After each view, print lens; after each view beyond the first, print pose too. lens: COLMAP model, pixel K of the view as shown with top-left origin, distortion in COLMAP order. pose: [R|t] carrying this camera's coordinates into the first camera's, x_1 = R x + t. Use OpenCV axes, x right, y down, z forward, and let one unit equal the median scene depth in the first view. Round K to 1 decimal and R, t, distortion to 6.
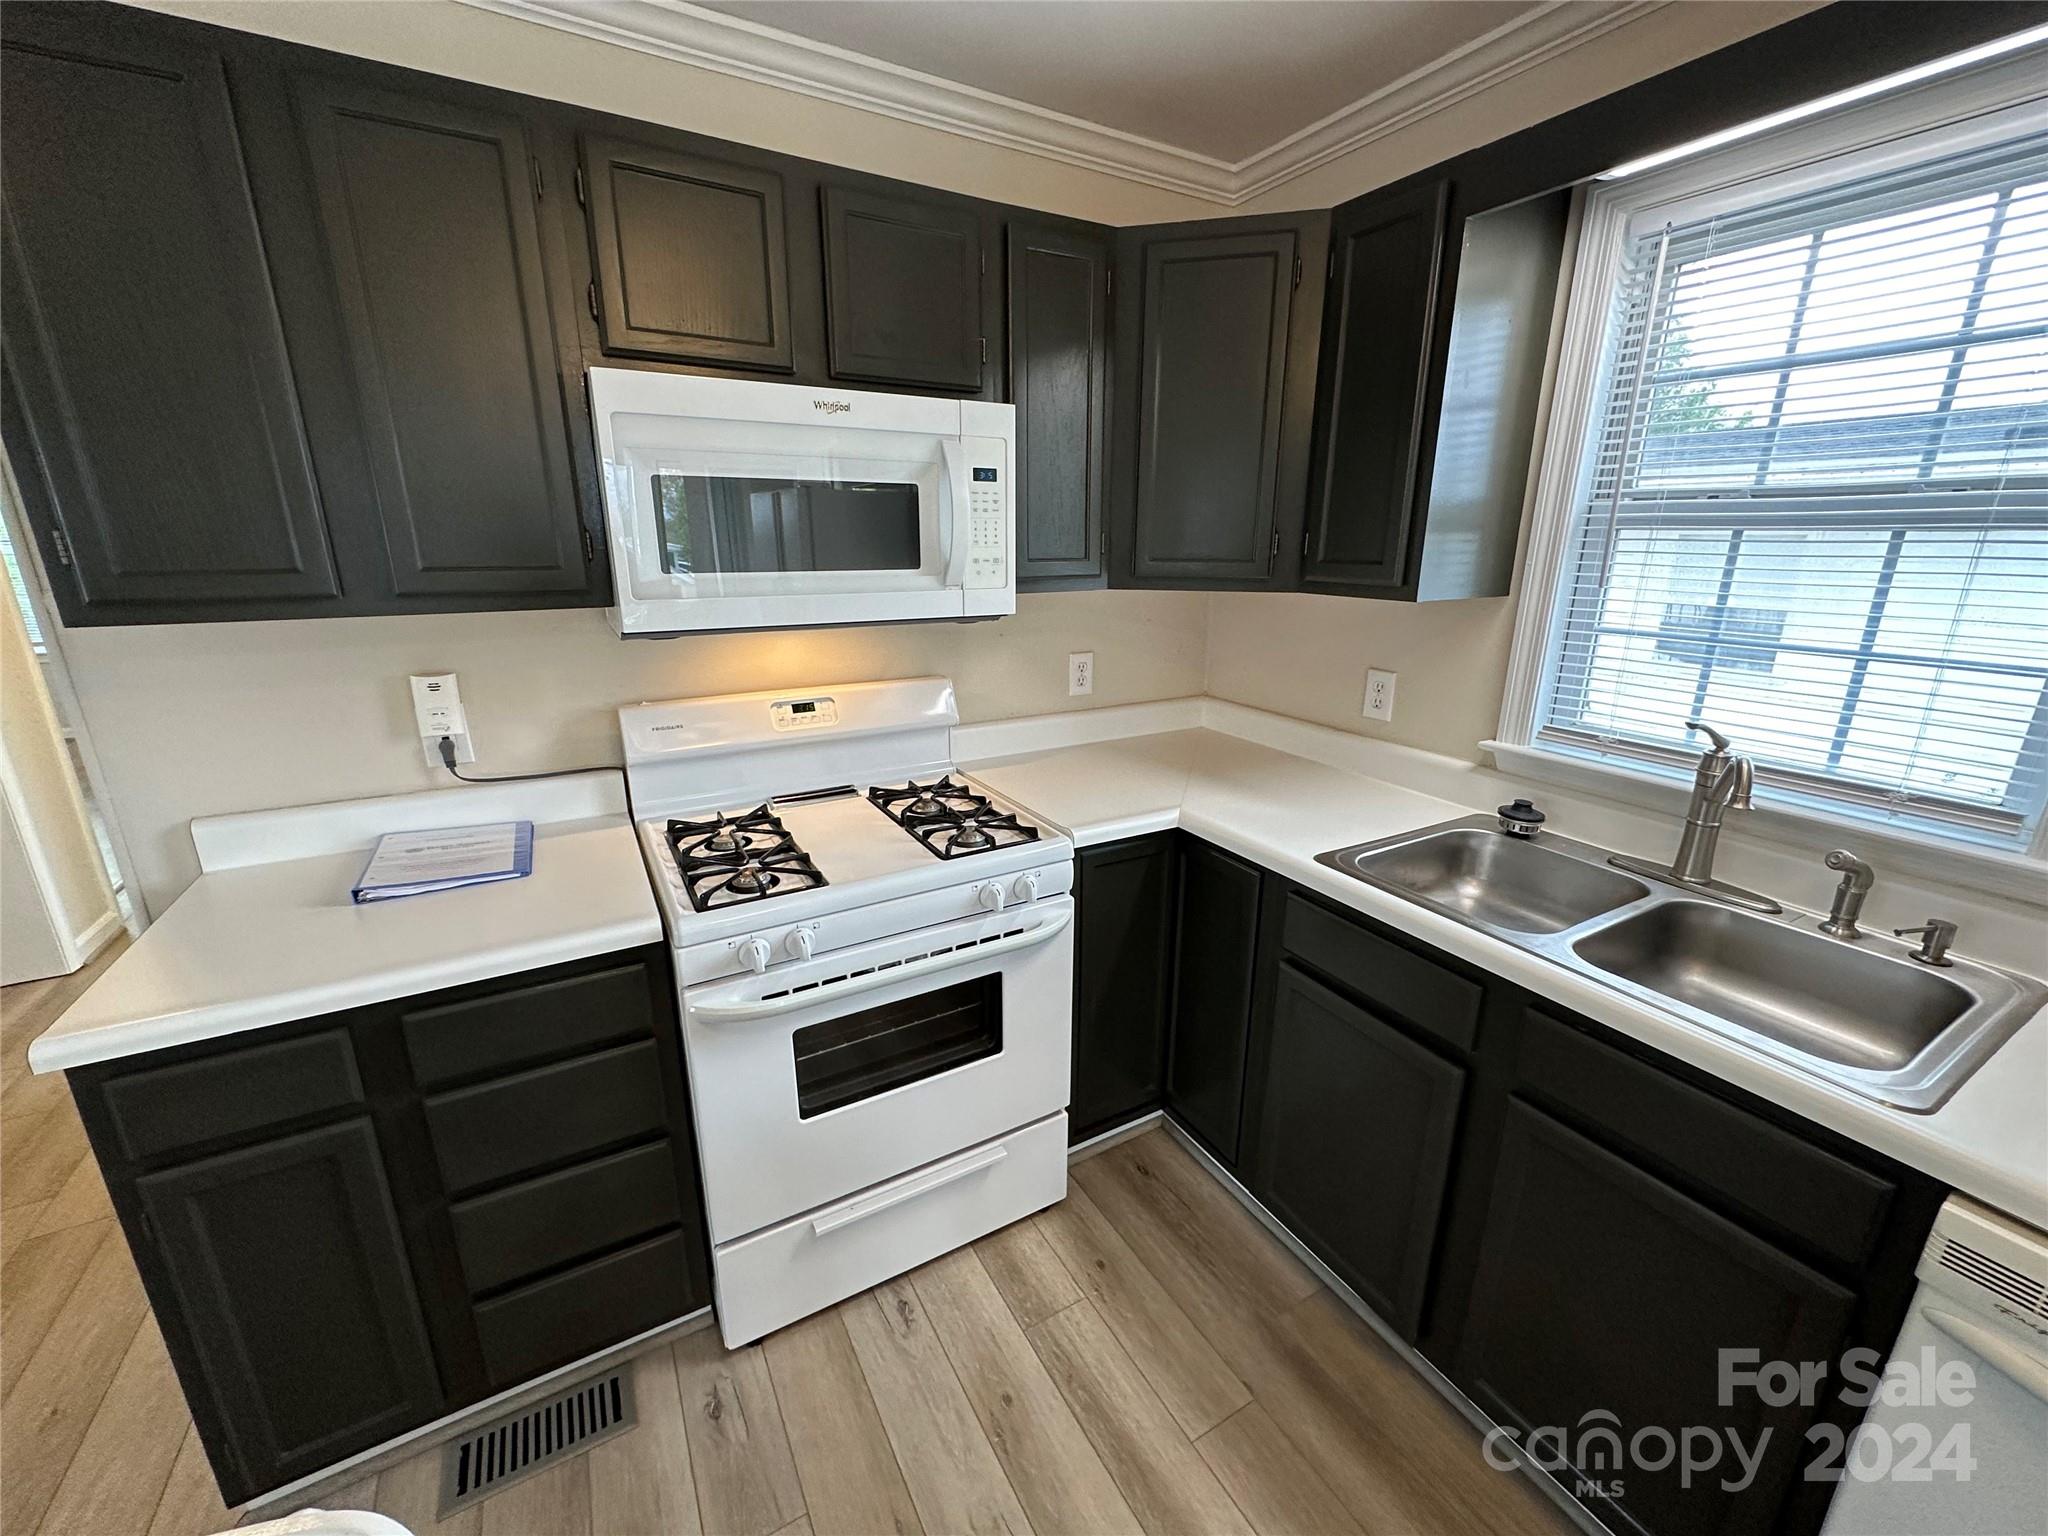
lens RADIAL K [[816.5, 0, 1027.1], [0, 816.5, 766.0], [0, 0, 1]] dist [-0.005609, 0.001656]
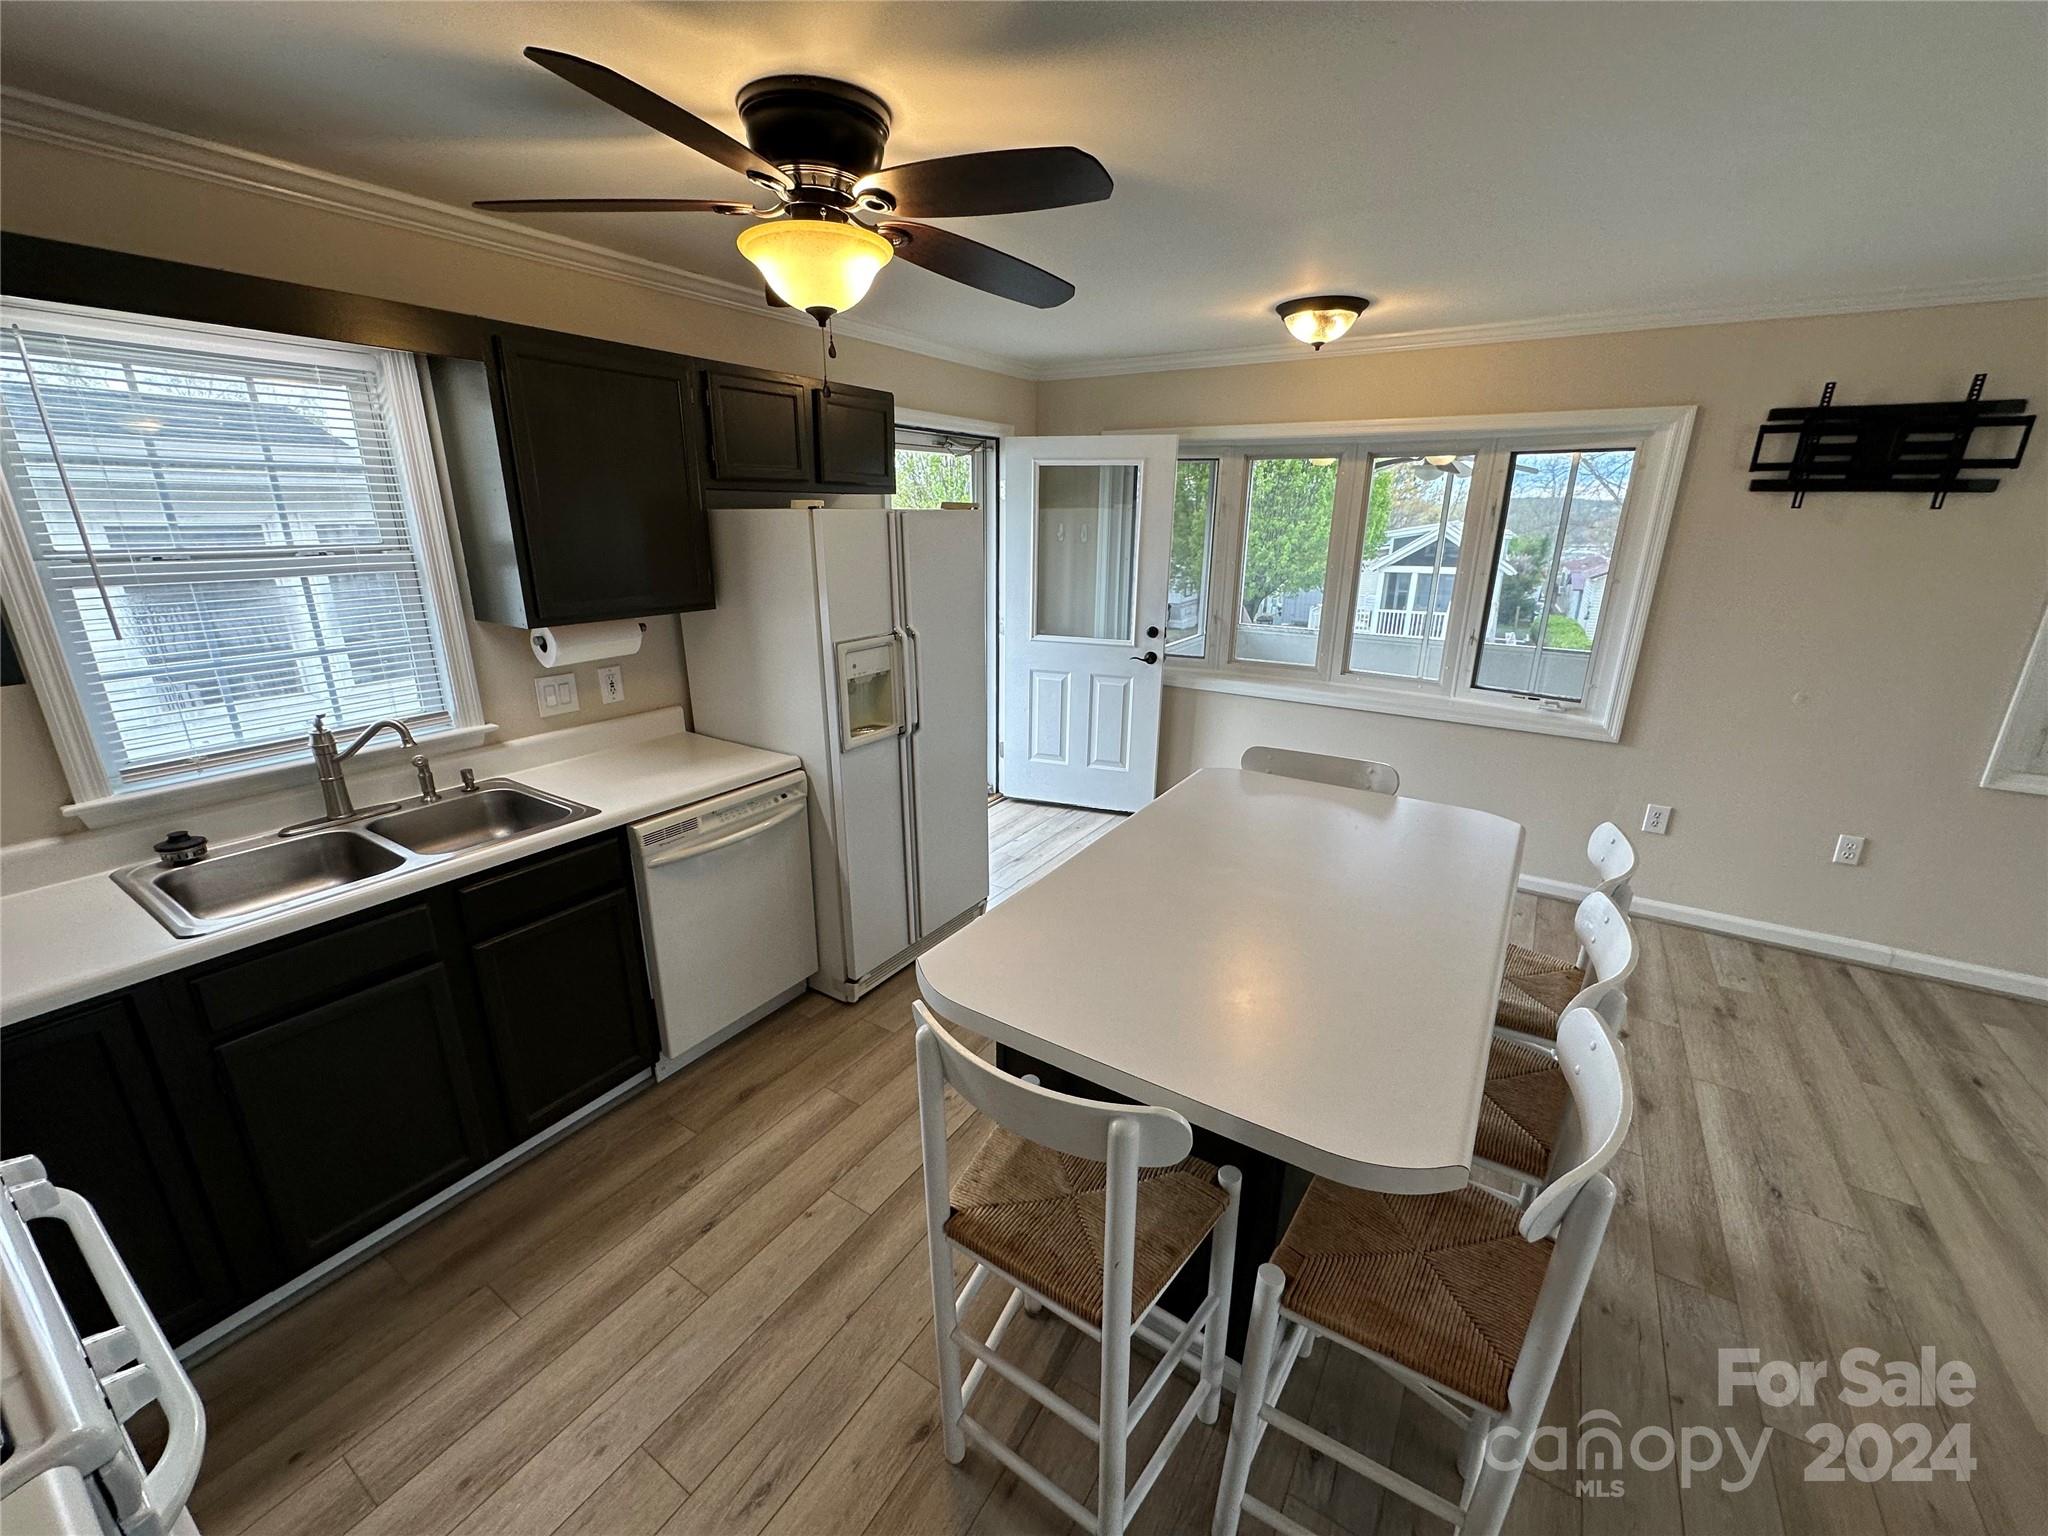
lens RADIAL K [[816.5, 0, 1026.3], [0, 816.5, 767.4], [0, 0, 1]] dist [-0.005609, 0.001656]
pose [[-0.461440, -0.277714, 0.842584, -0.858517], [0.231818, 0.879002, 0.416672, -0.236119], [-0.856349, 0.387595, -0.341228, 0.365903]]
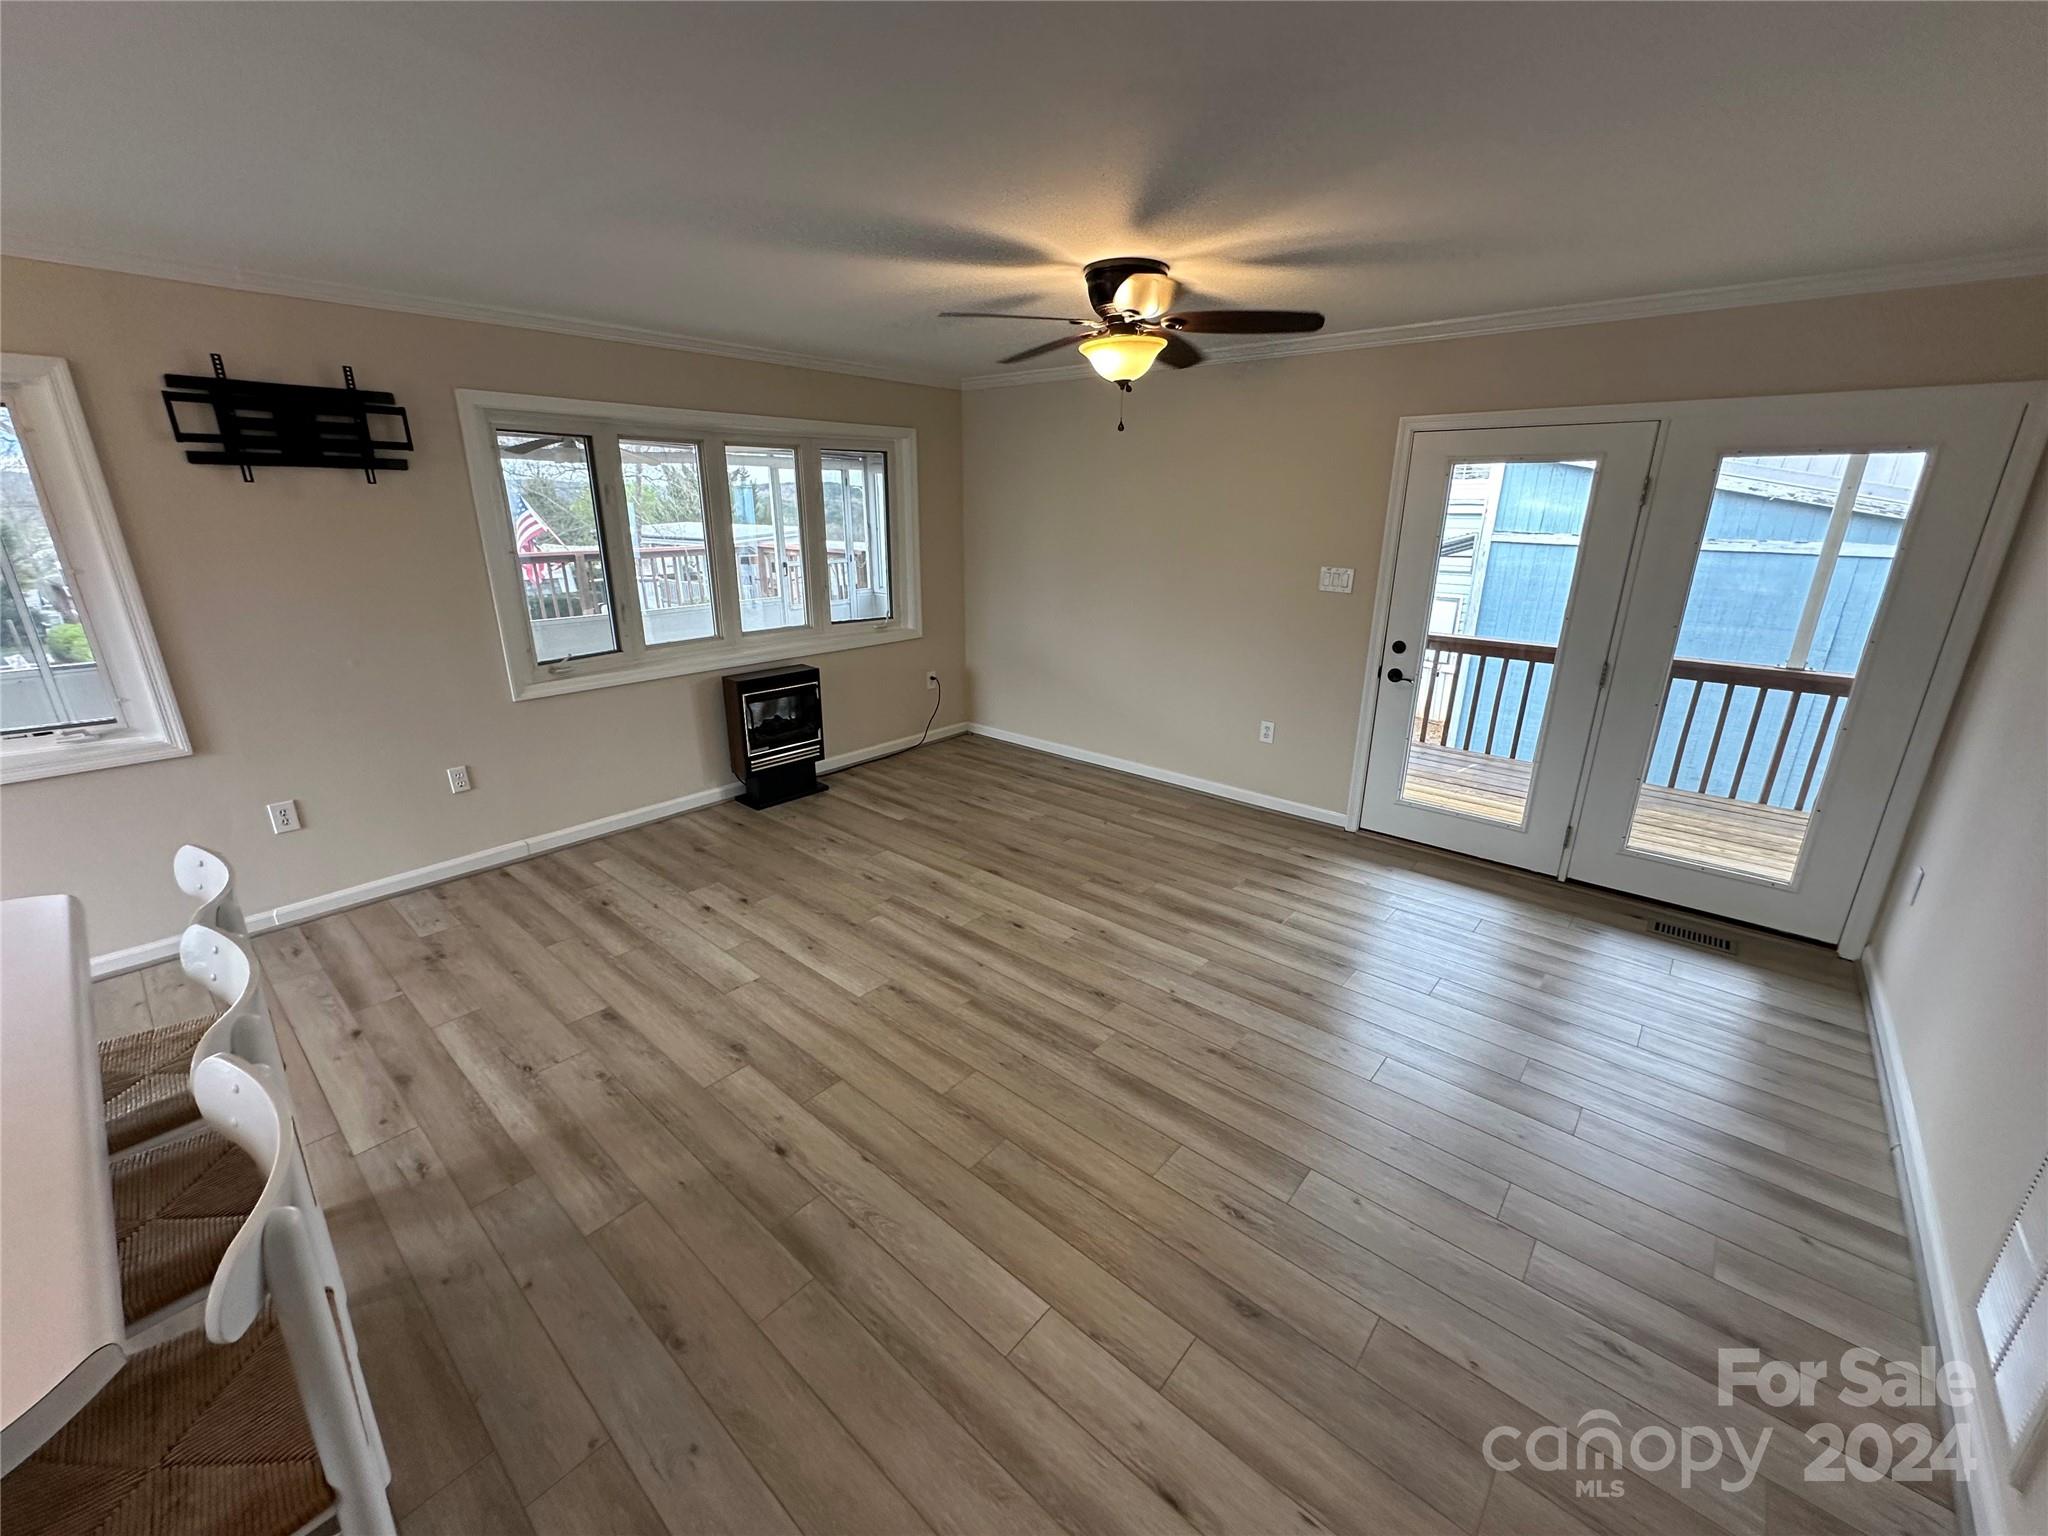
lens RADIAL K [[816.5, 0, 1027.6], [0, 816.5, 764.6], [0, 0, 1]] dist [-0.005609, 0.001656]
pose [[-0.943379, 0.090275, -0.319197, -0.956615], [-0.103070, 0.834854, 0.540735, -0.218137], [0.315298, 0.543018, -0.778279, 0.333184]]
